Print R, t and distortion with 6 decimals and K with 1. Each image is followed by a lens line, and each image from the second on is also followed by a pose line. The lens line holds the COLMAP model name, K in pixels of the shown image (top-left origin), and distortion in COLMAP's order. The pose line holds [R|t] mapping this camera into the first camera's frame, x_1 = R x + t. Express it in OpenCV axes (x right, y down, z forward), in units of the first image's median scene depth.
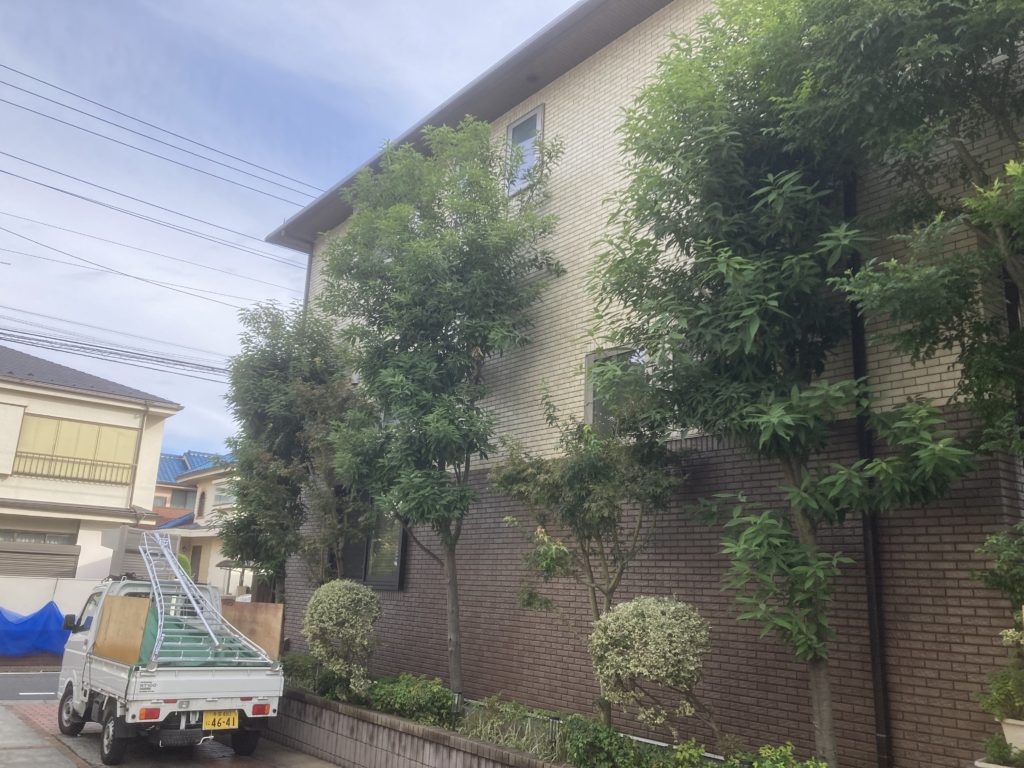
lens RADIAL K [[841.8, 0, 512.0], [0, 841.8, 384.0], [0, 0, 1]] dist [0.013733, -0.001357]
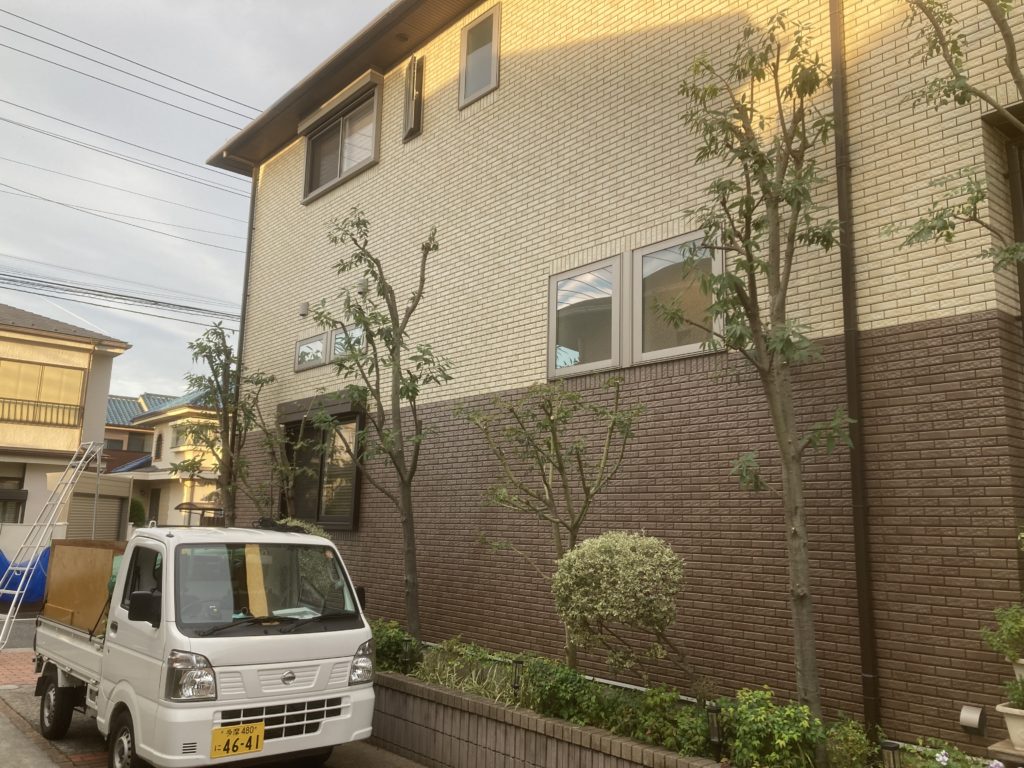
lens RADIAL K [[823.9, 0, 512.0], [0, 823.9, 384.0], [0, 0, 1]] dist [0.004492, -0.000782]
pose [[0.999142, -0.011282, 0.039844, 0.016669], [0.008550, 0.997644, 0.068067, 0.034980], [-0.040518, -0.067668, 0.996885, 0.143150]]
